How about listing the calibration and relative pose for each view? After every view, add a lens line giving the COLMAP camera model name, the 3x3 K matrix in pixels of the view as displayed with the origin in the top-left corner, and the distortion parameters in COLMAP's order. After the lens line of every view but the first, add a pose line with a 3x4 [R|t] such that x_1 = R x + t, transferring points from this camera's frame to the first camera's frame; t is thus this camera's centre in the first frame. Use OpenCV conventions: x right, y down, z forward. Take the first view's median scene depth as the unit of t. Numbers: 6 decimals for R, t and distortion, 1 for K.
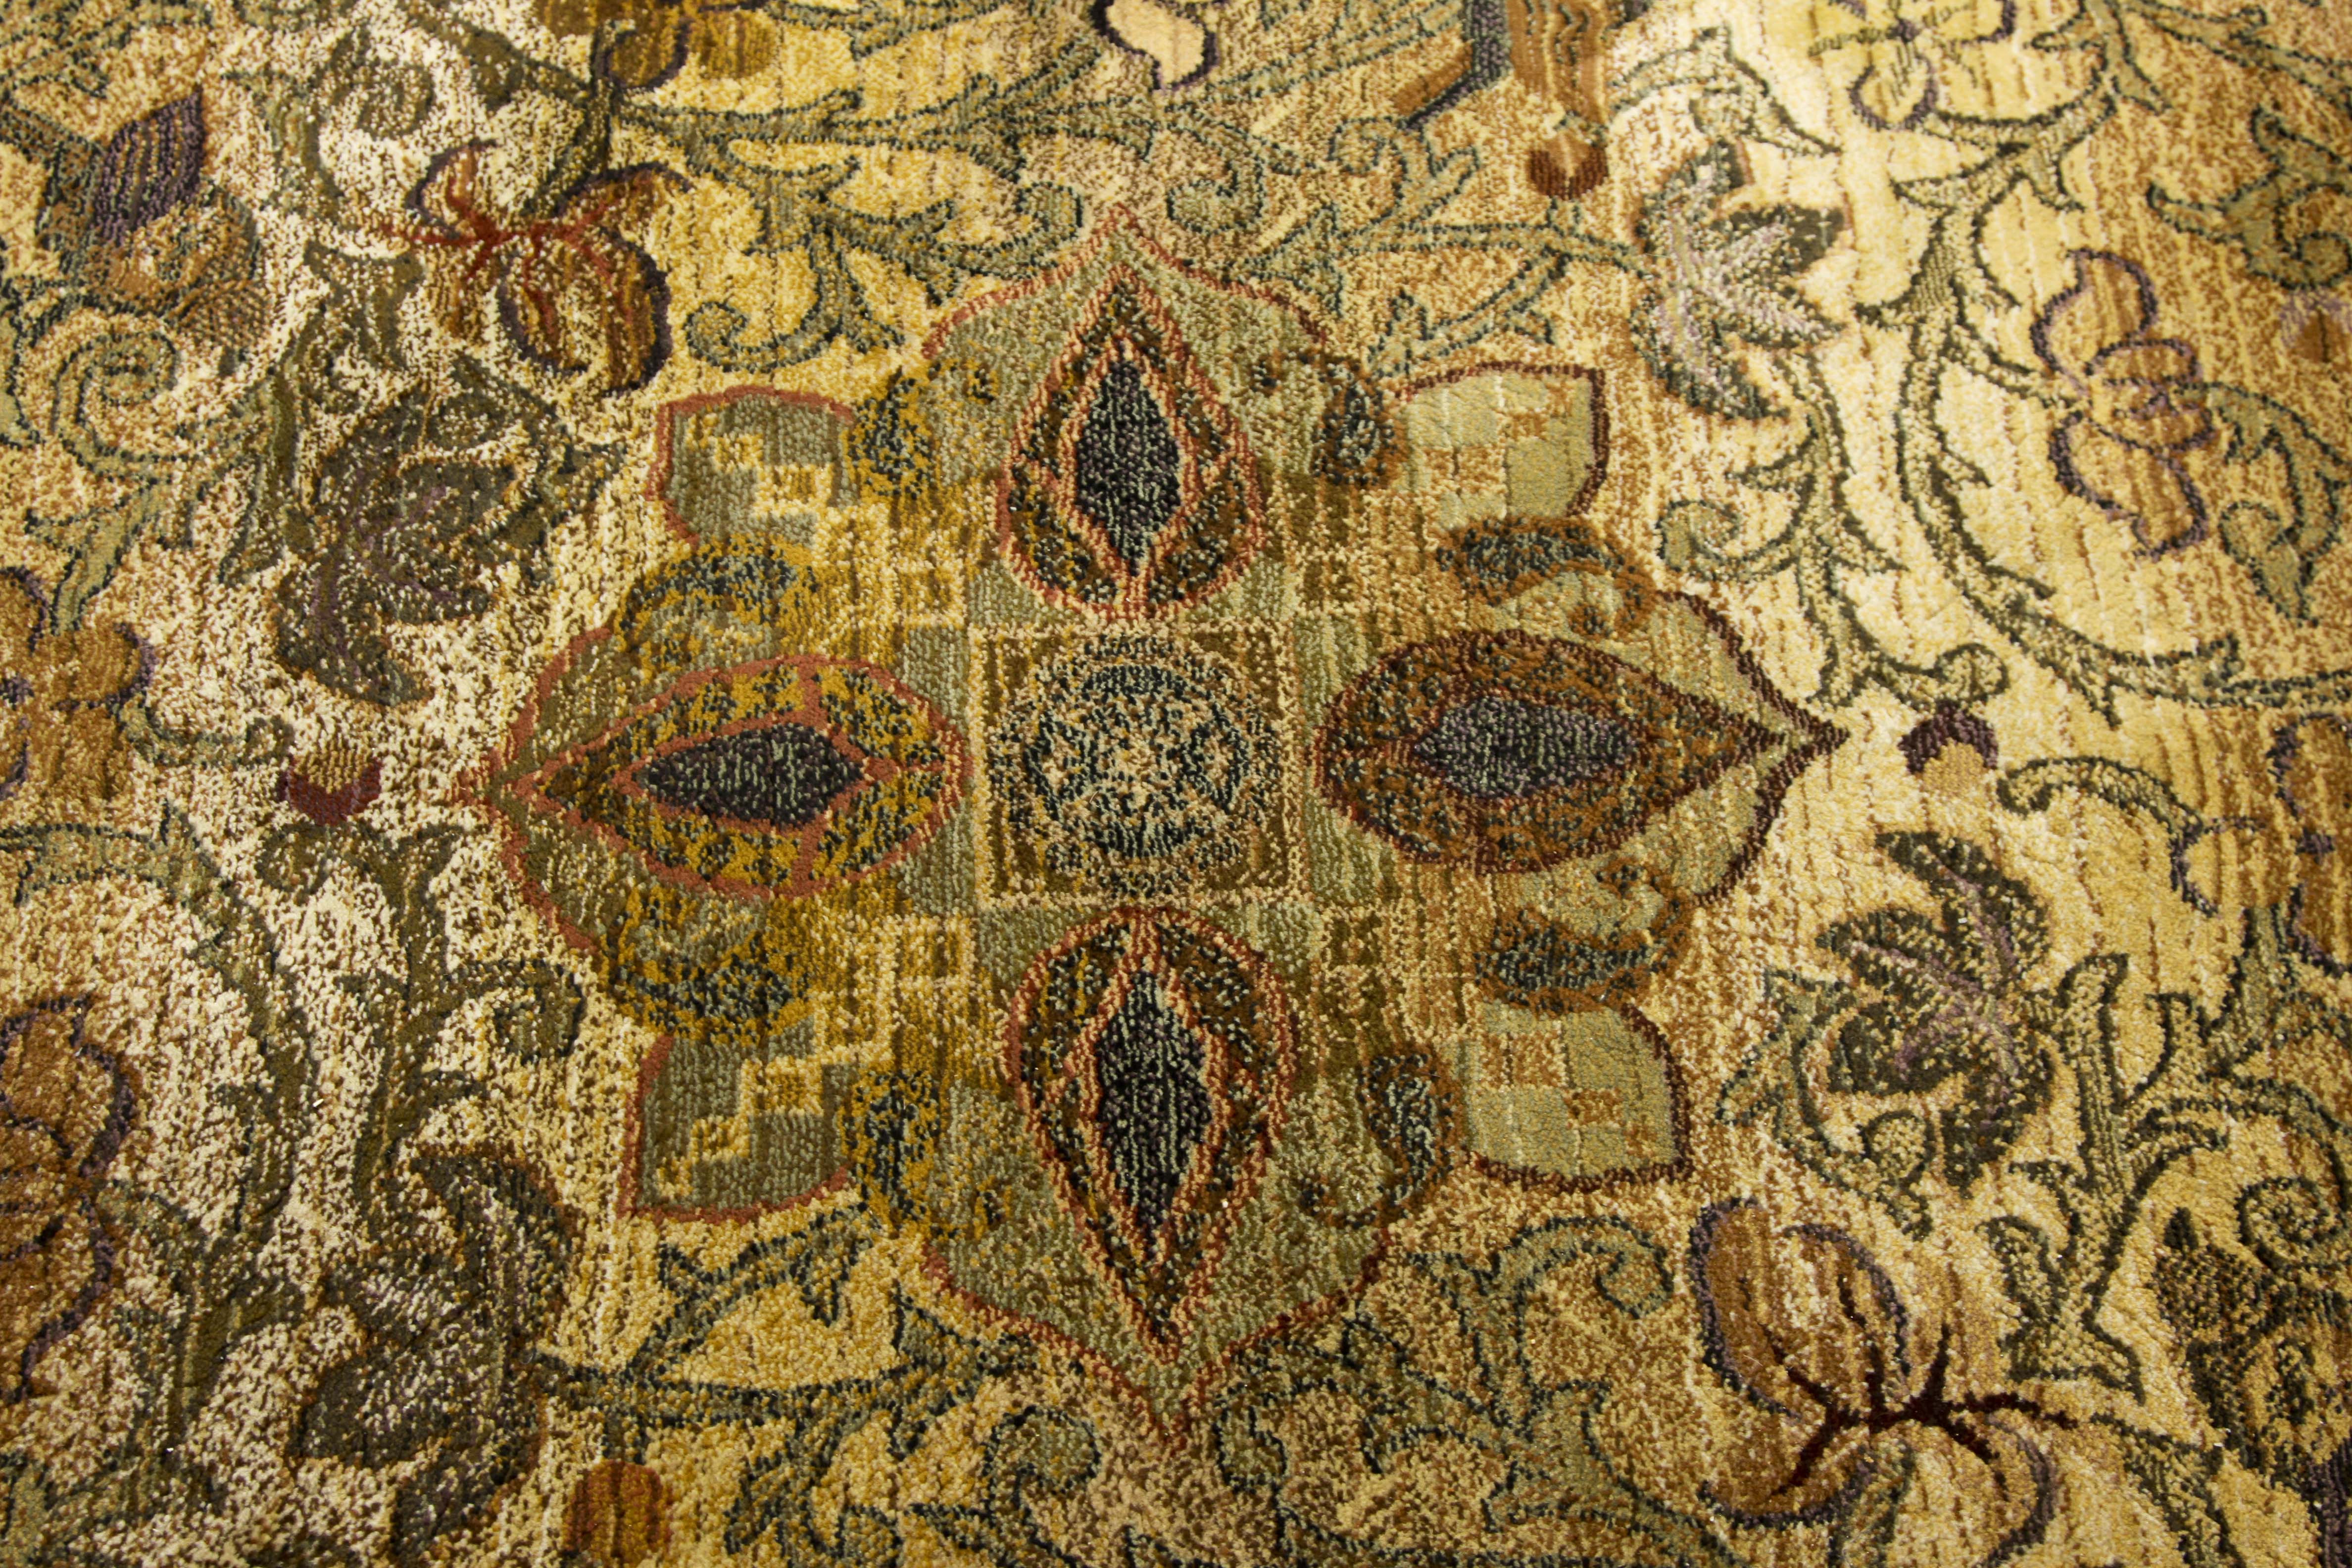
lens RADIAL K [[3419.4, 0, 1177.4], [0, 3419.4, 807.2], [0, 0, 1]] dist [-0.015116, 0.000000]
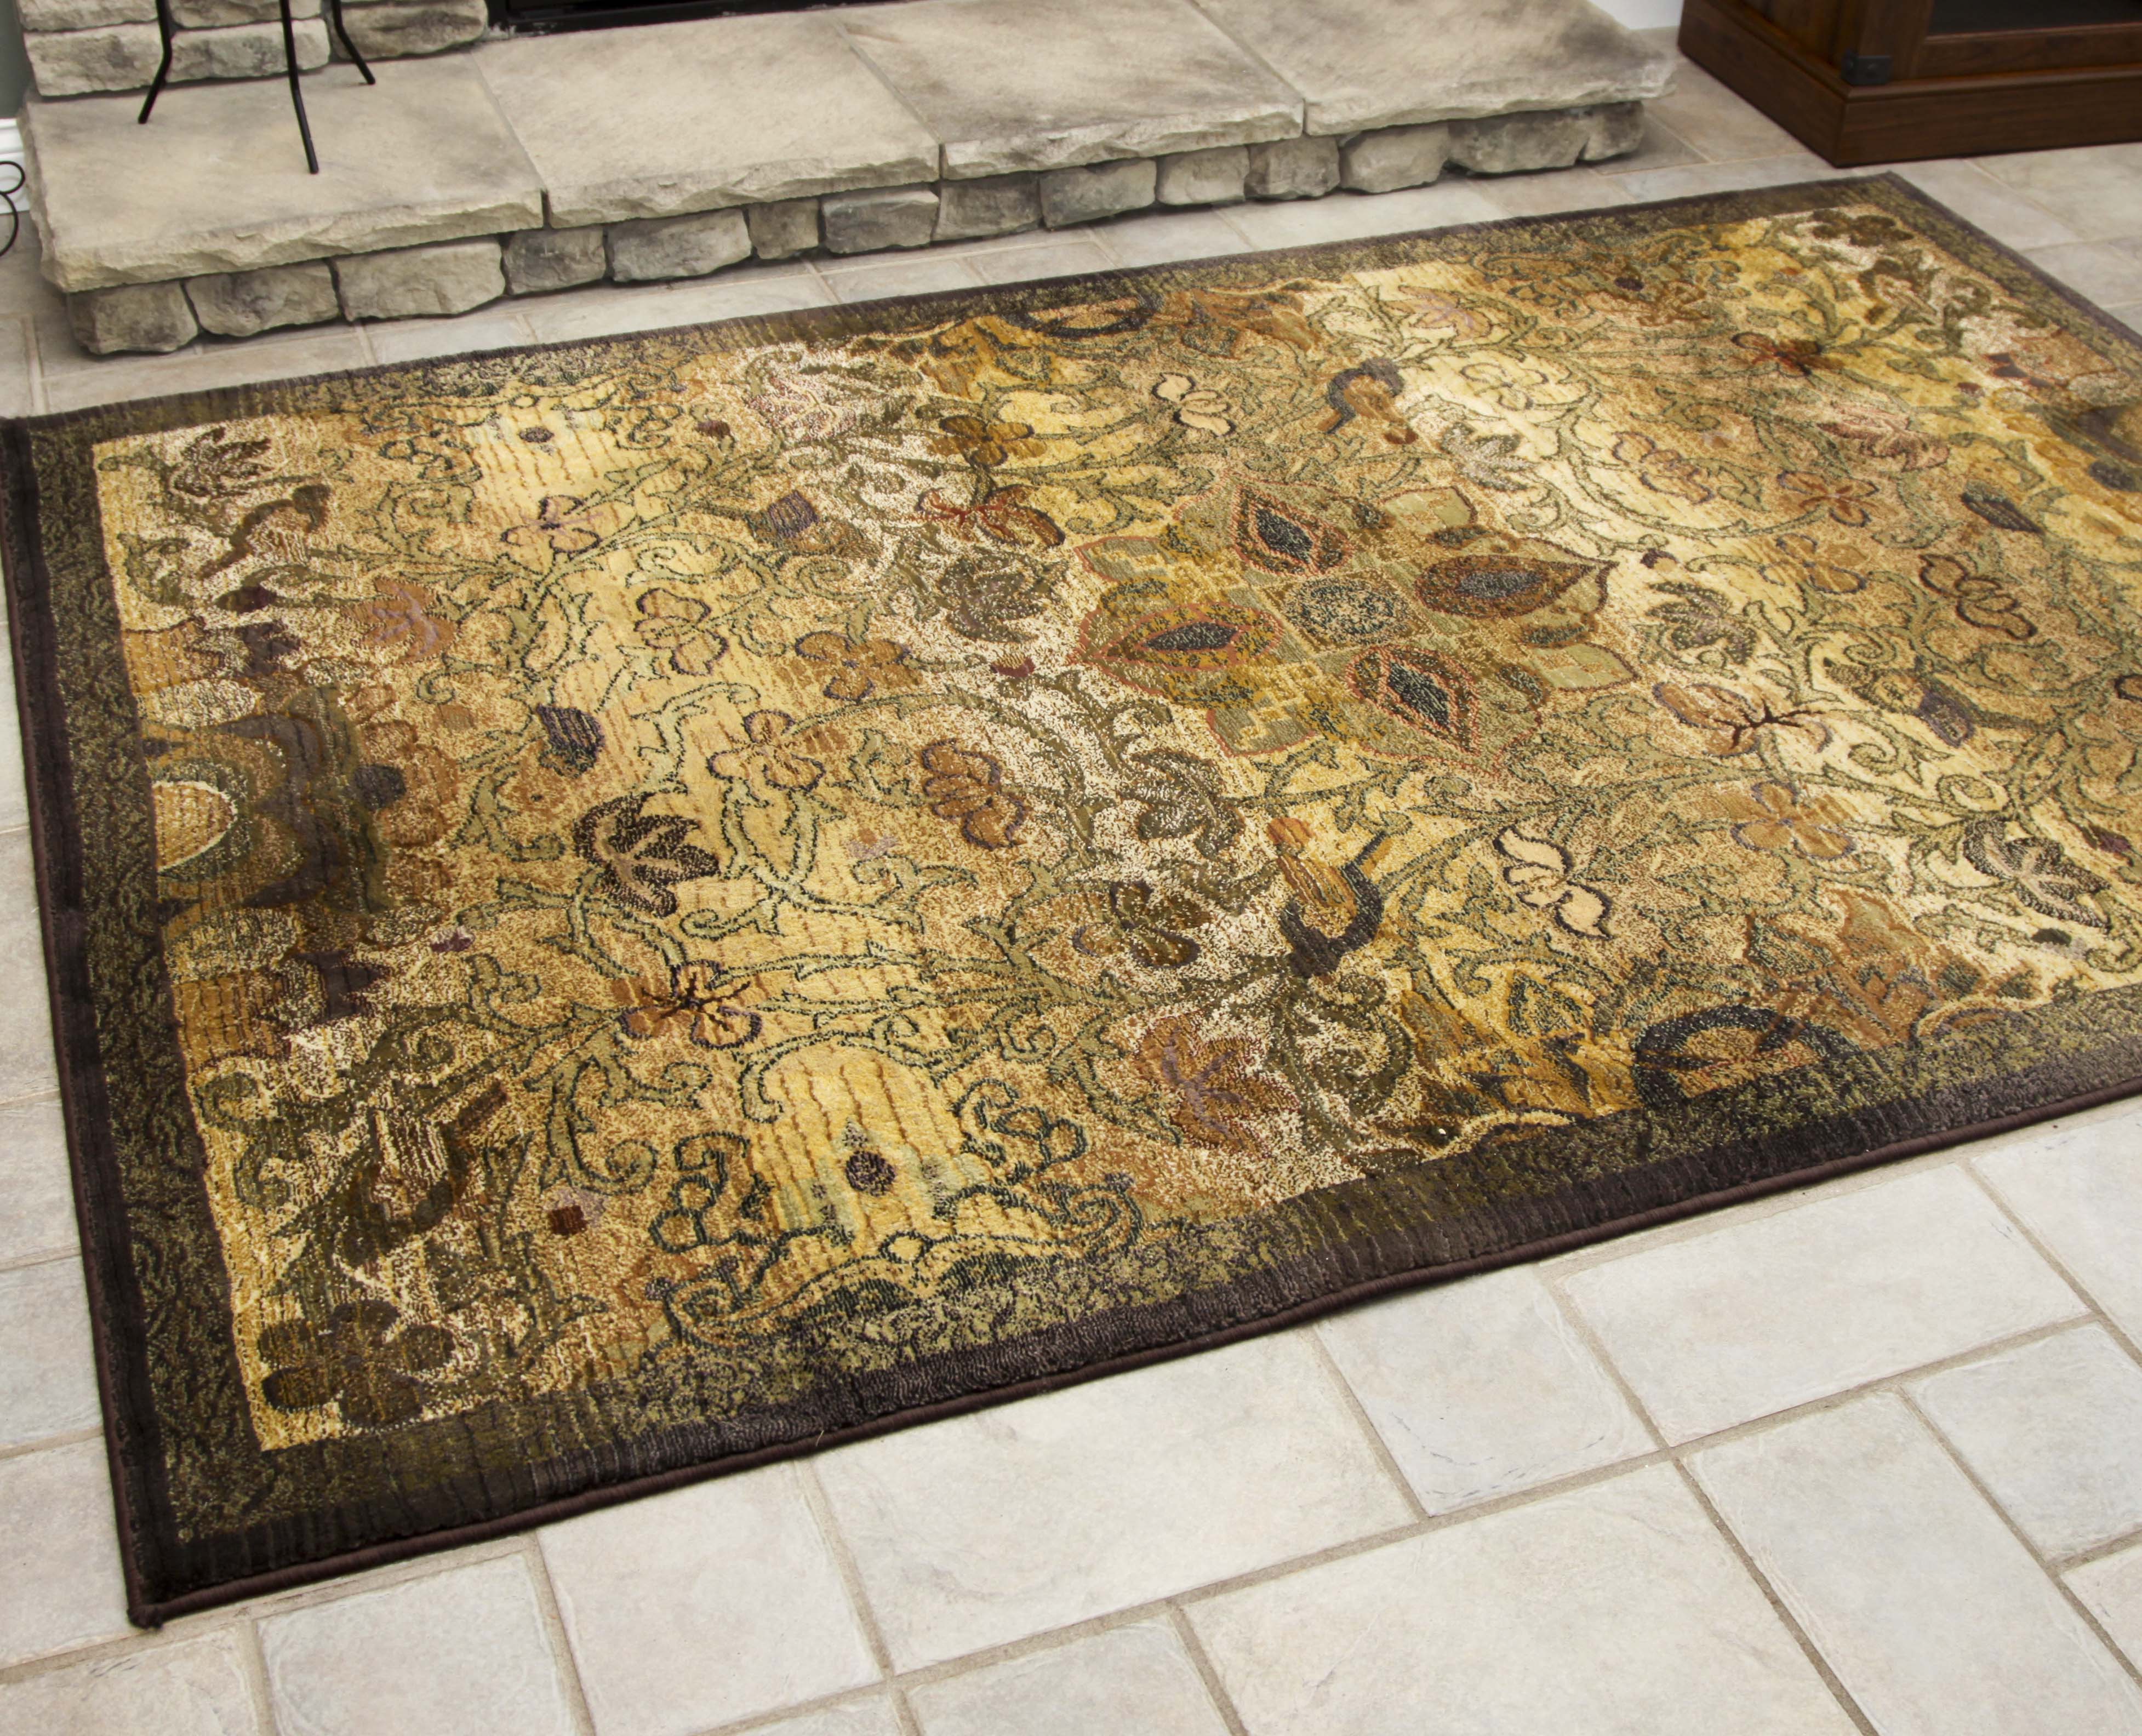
lens RADIAL K [[2753.5, 0, 1129.0], [0, 2753.5, 885.9], [0, 0, 1]] dist [-0.118426, 0.000000]
pose [[0.942883, -0.160114, 0.292122, -0.747445], [0.262225, 0.897565, -0.354422, 0.798539], [-0.205451, 0.410780, 0.888285, -0.550062]]
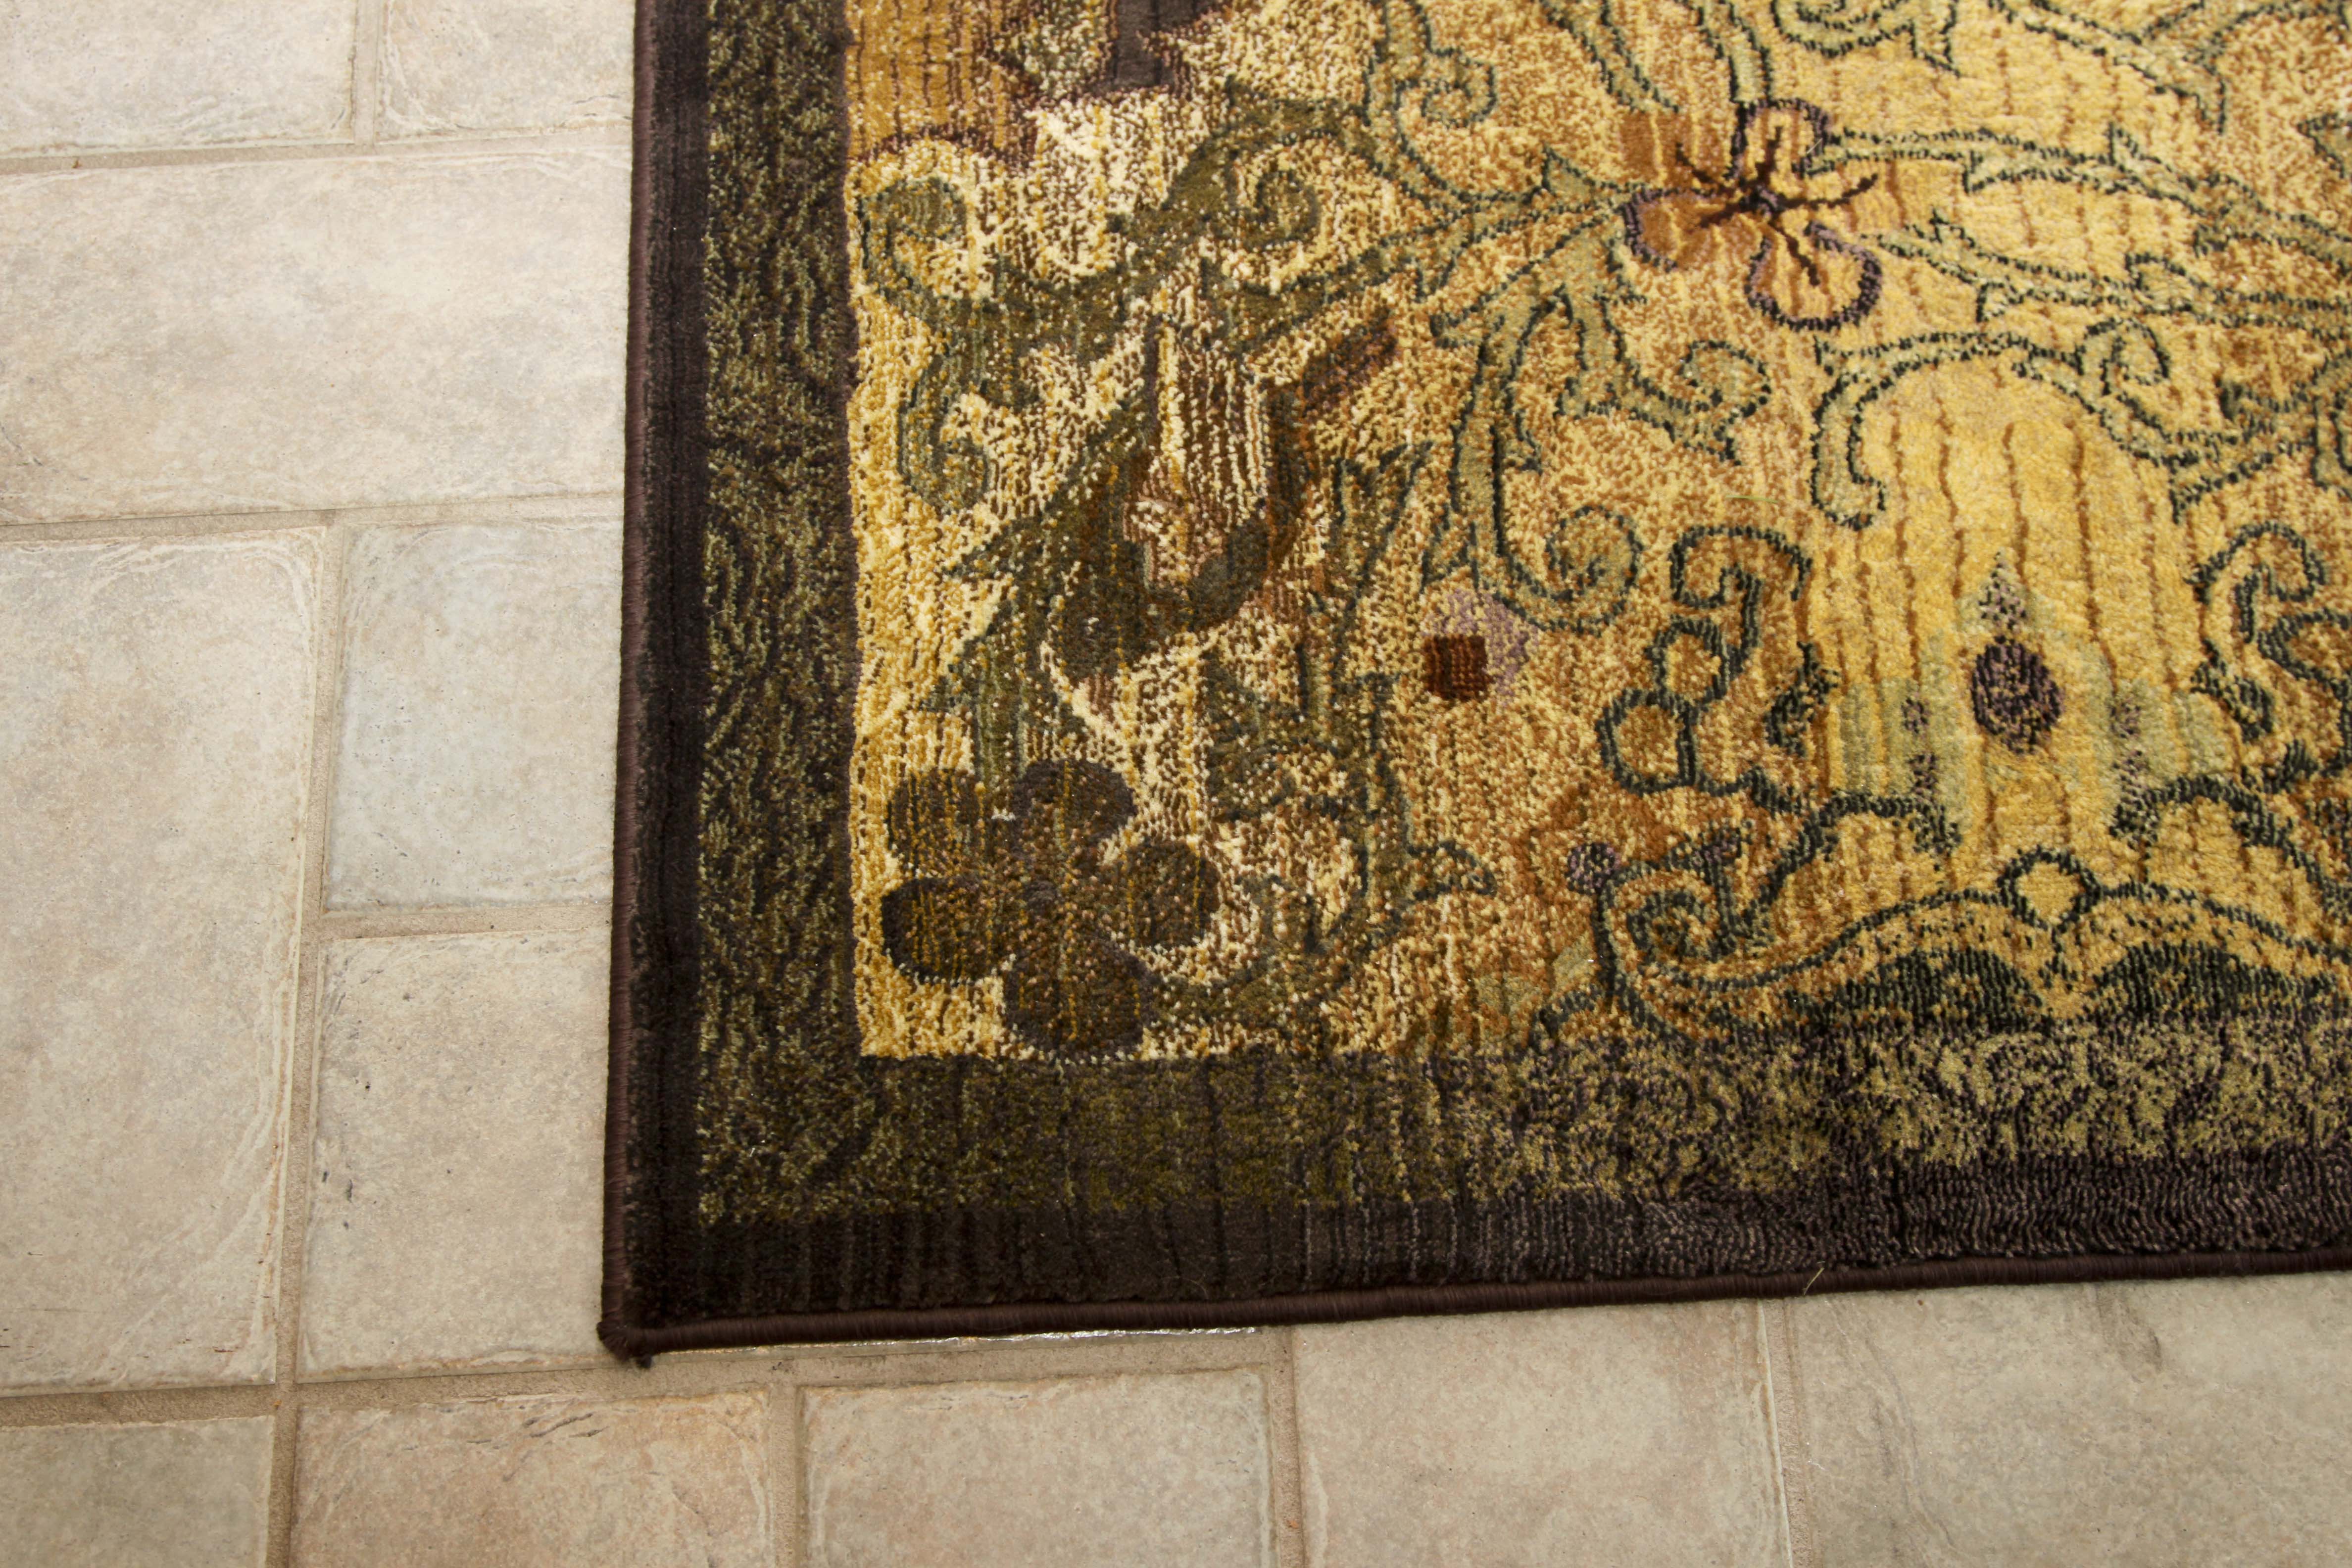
lens RADIAL K [[3419.4, 0, 1176.4], [0, 3419.4, 771.7], [0, 0, 1]] dist [-0.015116, 0.000000]
pose [[0.999991, -0.002860, 0.003055, -0.719826], [0.002528, 0.994617, 0.103593, 0.309446], [-0.003335, -0.103584, 0.994615, -0.146888]]
